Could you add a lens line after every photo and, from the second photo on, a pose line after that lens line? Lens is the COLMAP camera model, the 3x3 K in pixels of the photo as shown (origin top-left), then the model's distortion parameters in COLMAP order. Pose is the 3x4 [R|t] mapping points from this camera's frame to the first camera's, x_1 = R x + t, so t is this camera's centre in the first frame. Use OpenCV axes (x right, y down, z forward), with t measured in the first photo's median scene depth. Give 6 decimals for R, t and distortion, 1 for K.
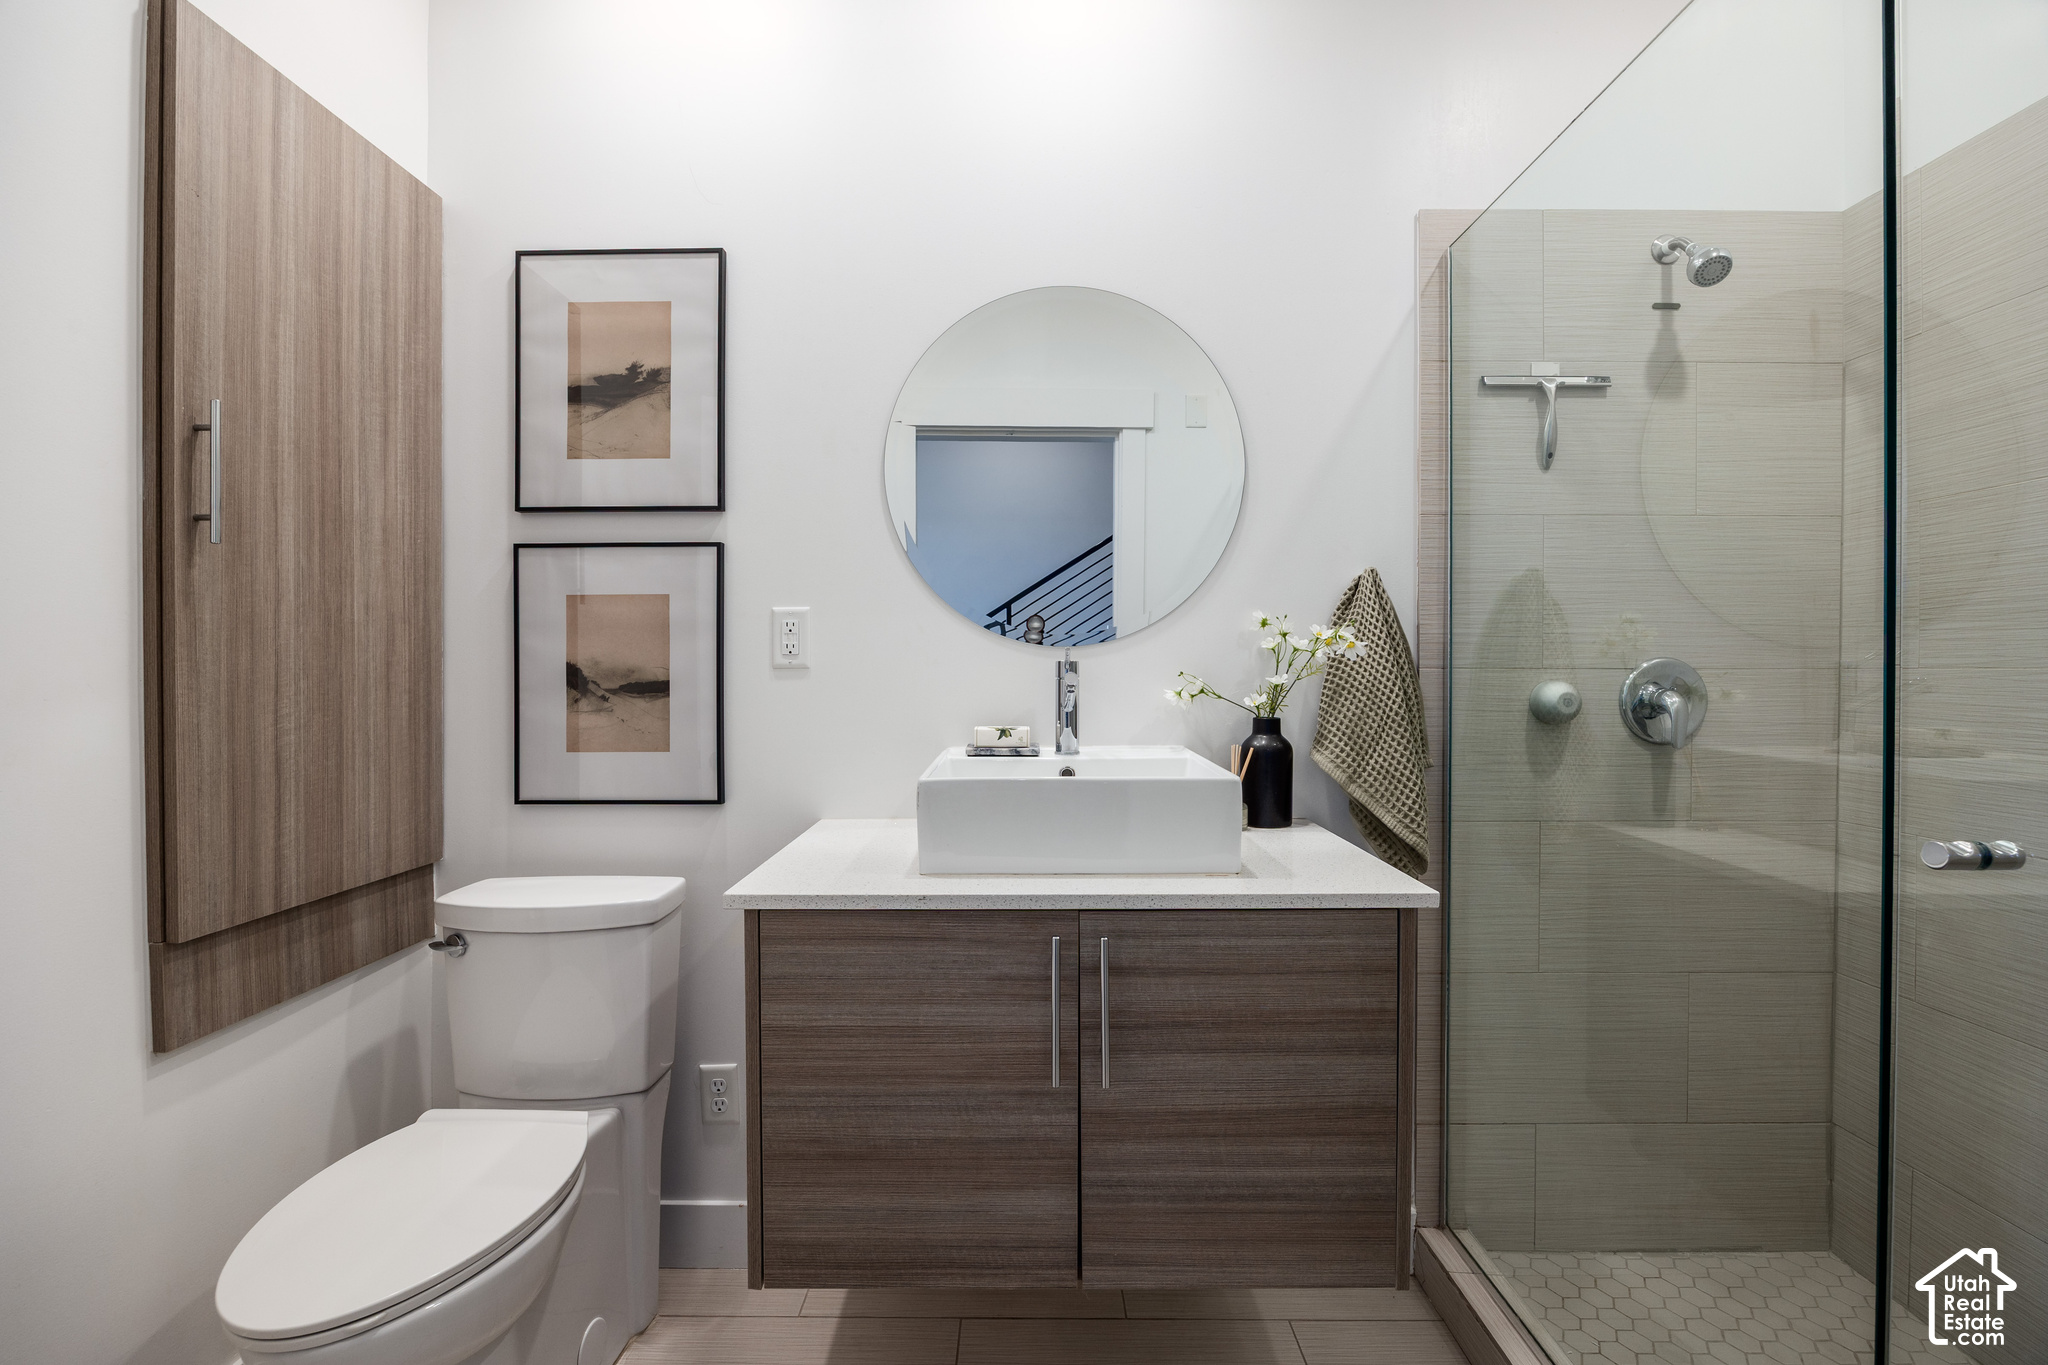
lens RADIAL K [[917.2, 0, 1027.6], [0, 917.2, 669.2], [0, 0, 1]] dist [-0.013549, -0.000111]
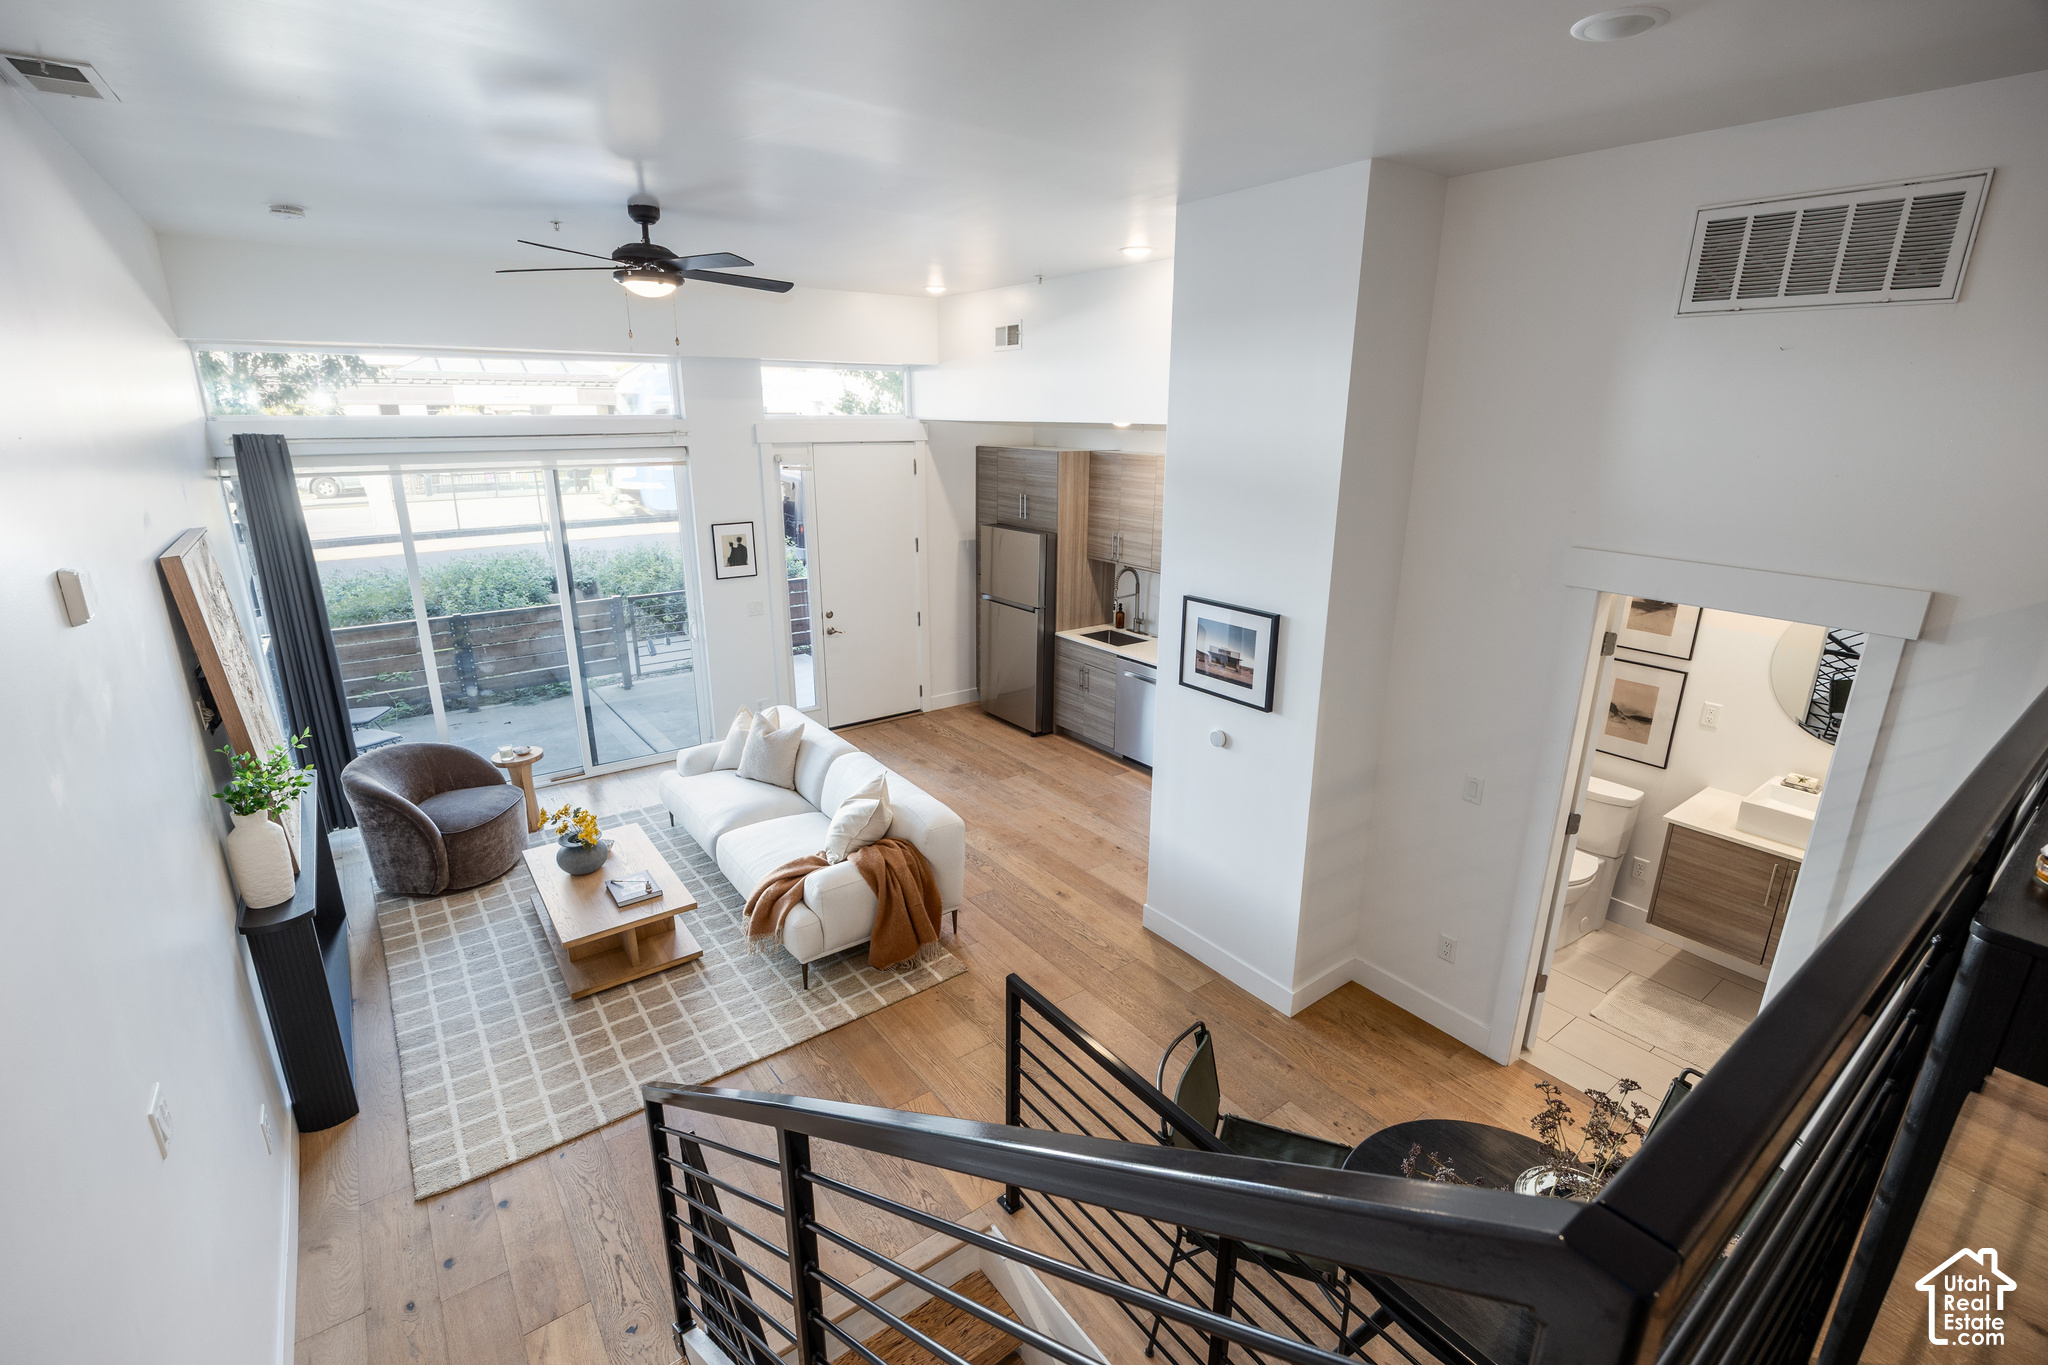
lens RADIAL K [[917.2, 0, 1018.7], [0, 917.2, 685.4], [0, 0, 1]] dist [-0.013549, -0.000111]
pose [[0.596107, 0.232116, -0.768621, 0.532684], [-0.007586, 0.958886, 0.283691, -0.846529], [0.802869, -0.163280, 0.573359, -2.028769]]
